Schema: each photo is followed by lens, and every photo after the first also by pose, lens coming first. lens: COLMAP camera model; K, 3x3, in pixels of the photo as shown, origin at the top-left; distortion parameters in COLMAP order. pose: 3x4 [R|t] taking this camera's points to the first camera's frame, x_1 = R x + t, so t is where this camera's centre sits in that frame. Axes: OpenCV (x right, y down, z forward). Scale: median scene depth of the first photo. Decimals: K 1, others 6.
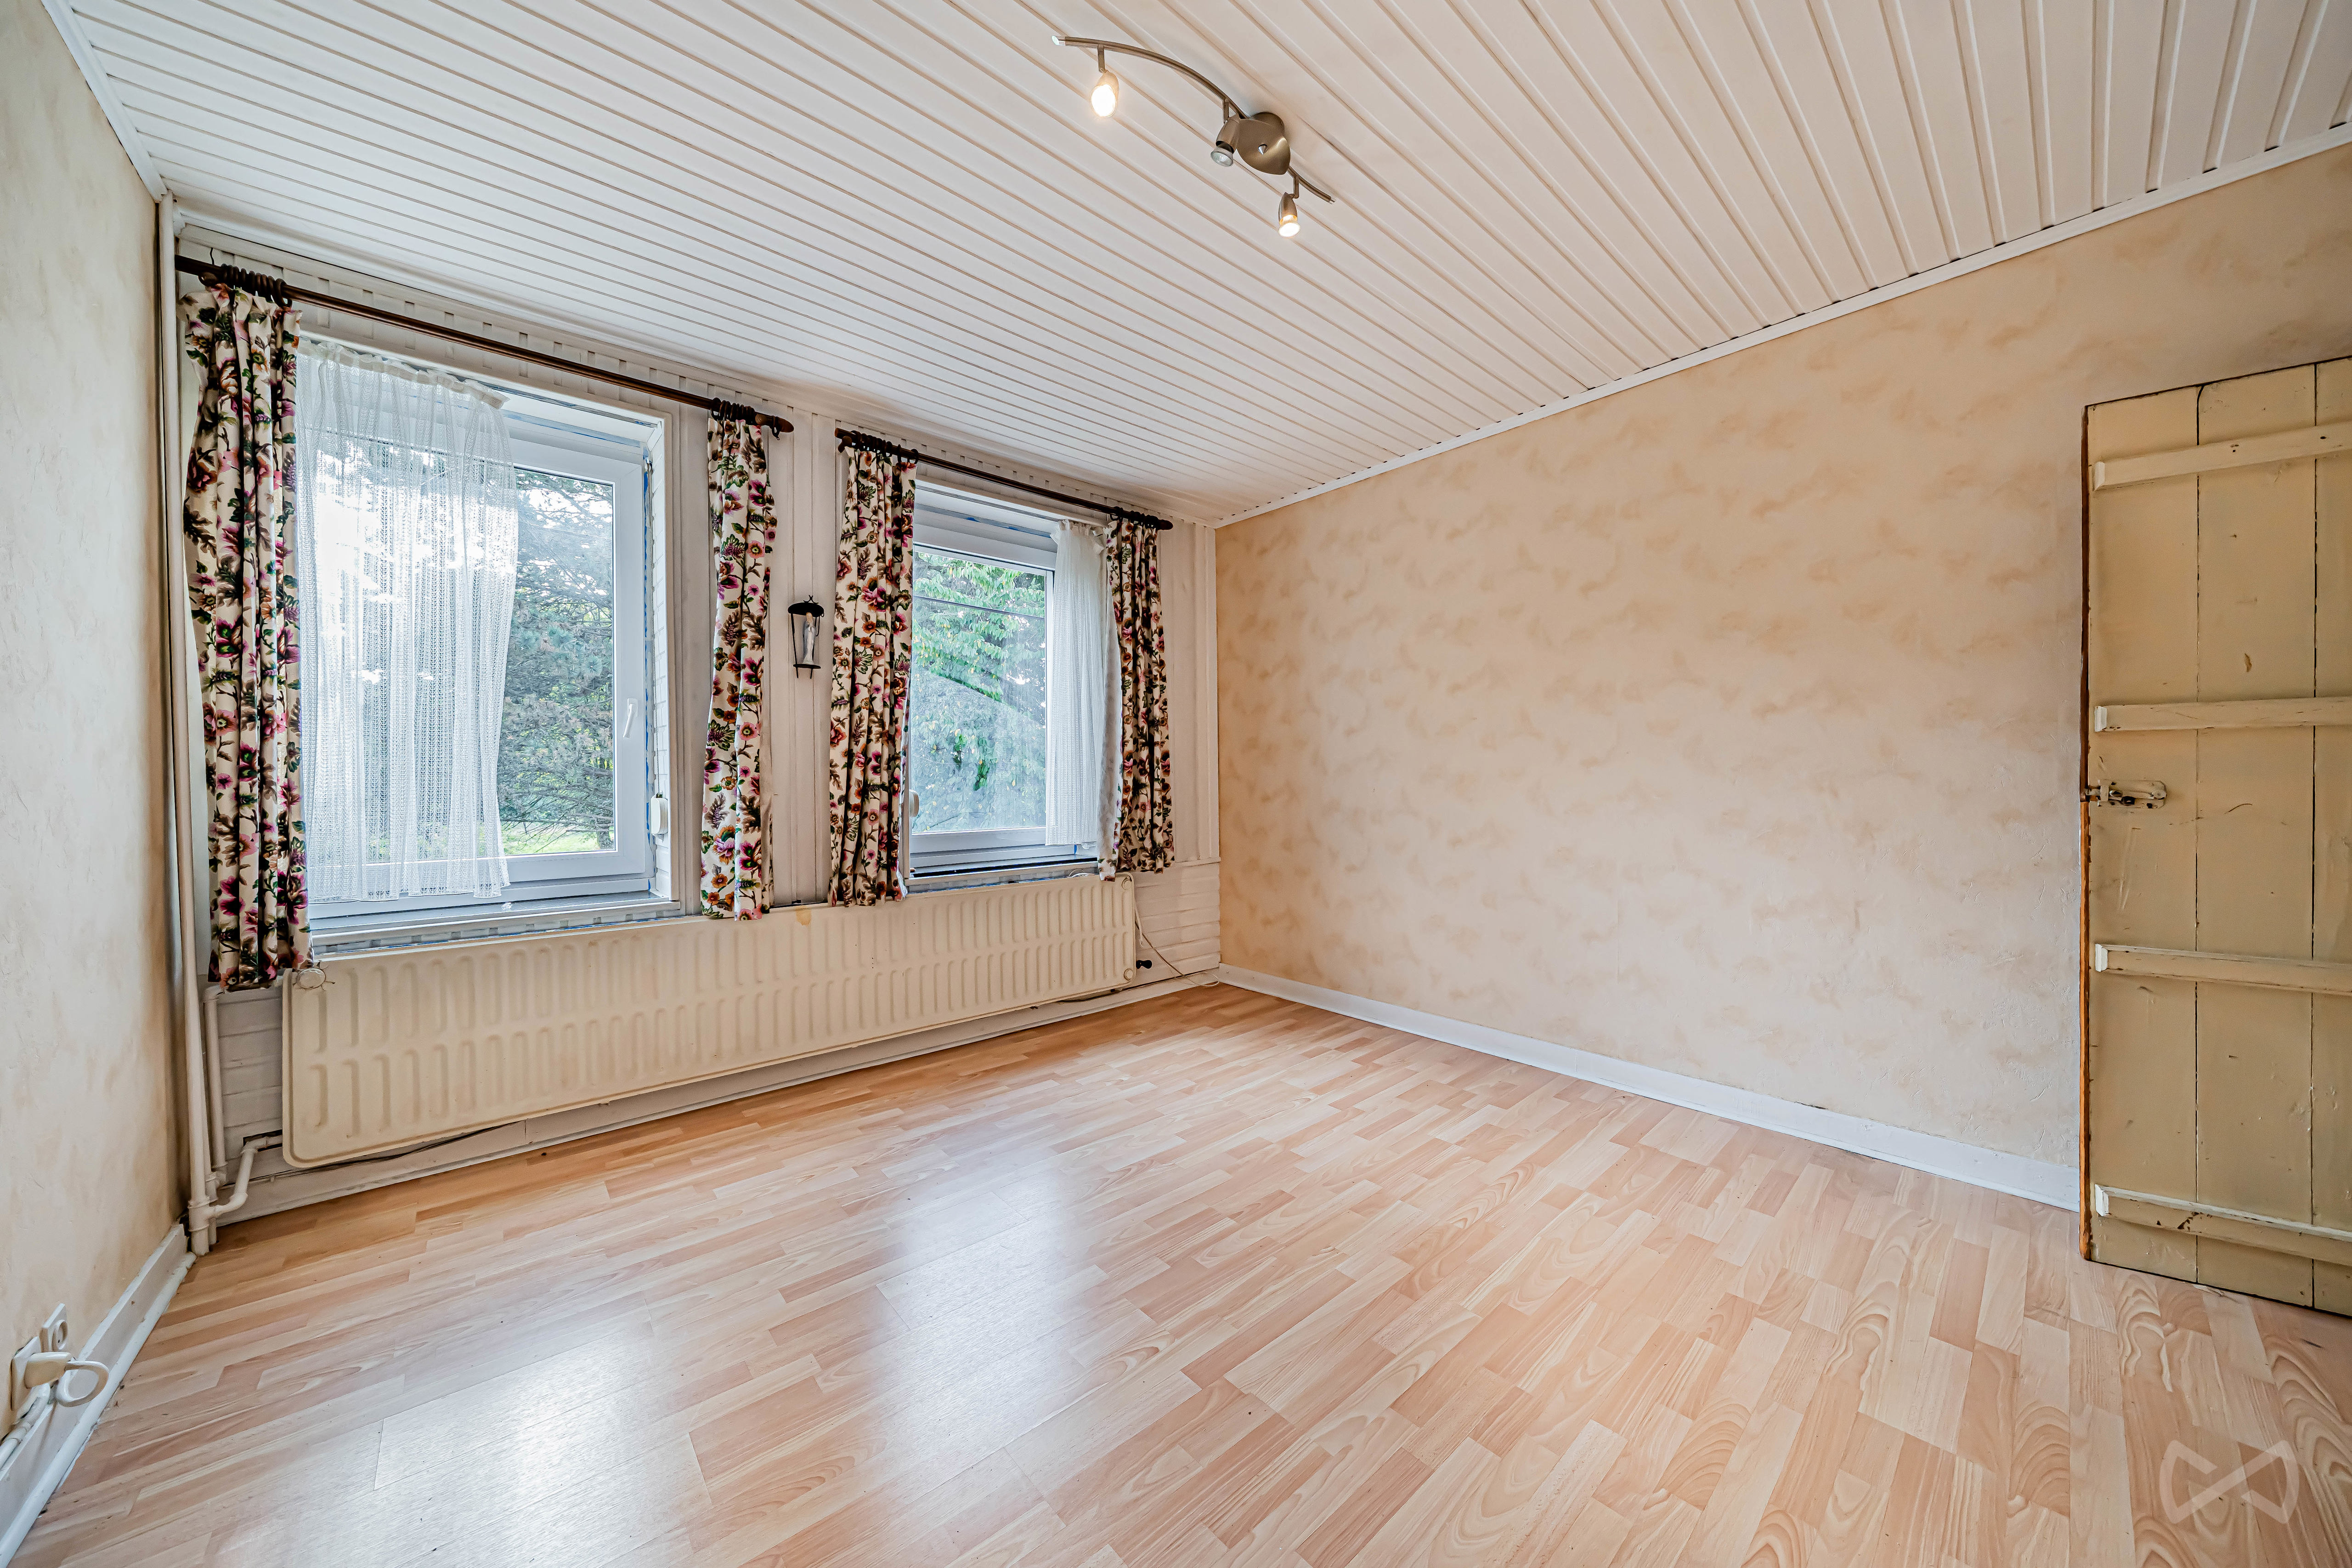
lens RADIAL K [[800.5, 0, 1169.8], [0, 800.5, 785.9], [0, 0, 1]] dist [0.000535, -0.000066]
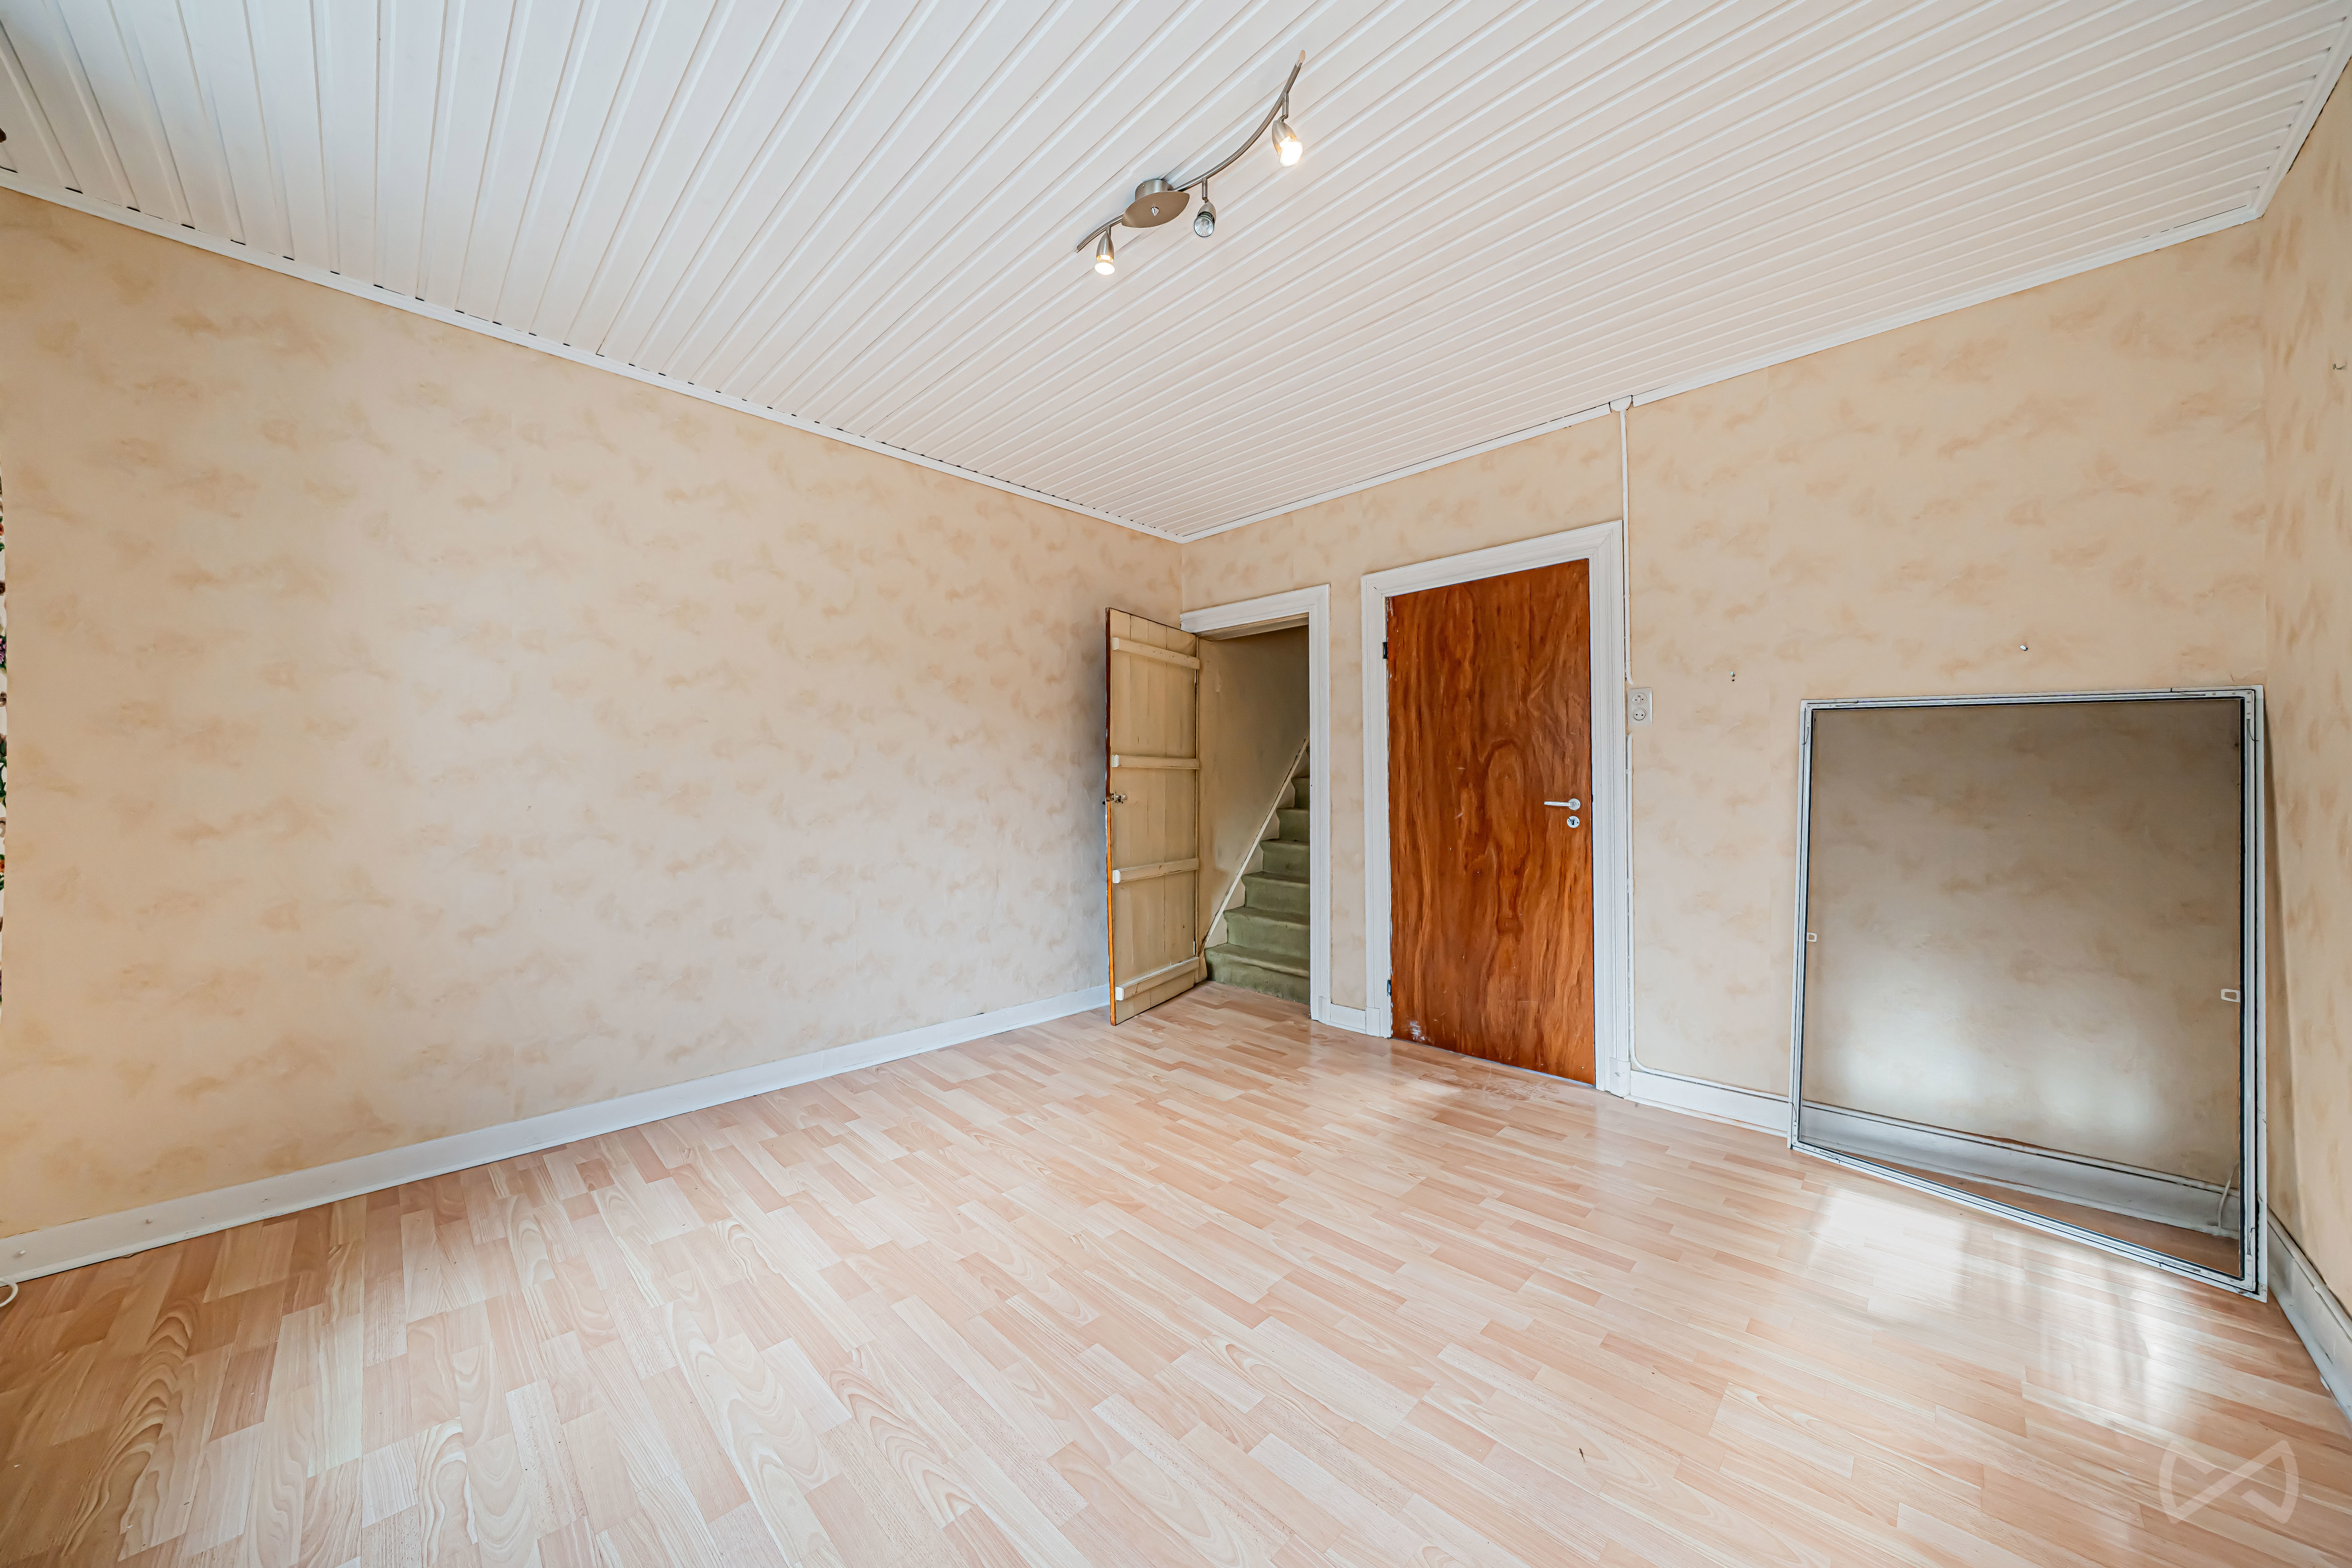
lens RADIAL K [[800.3, 0, 1169.8], [0, 800.3, 785.9], [0, 0, 1]] dist [0.000535, -0.000066]
pose [[-0.068470, 0.006319, 0.997633, -0.643263], [0.011134, 0.999923, -0.005569, -0.005138], [-0.997591, 0.010726, -0.068535, 0.705536]]
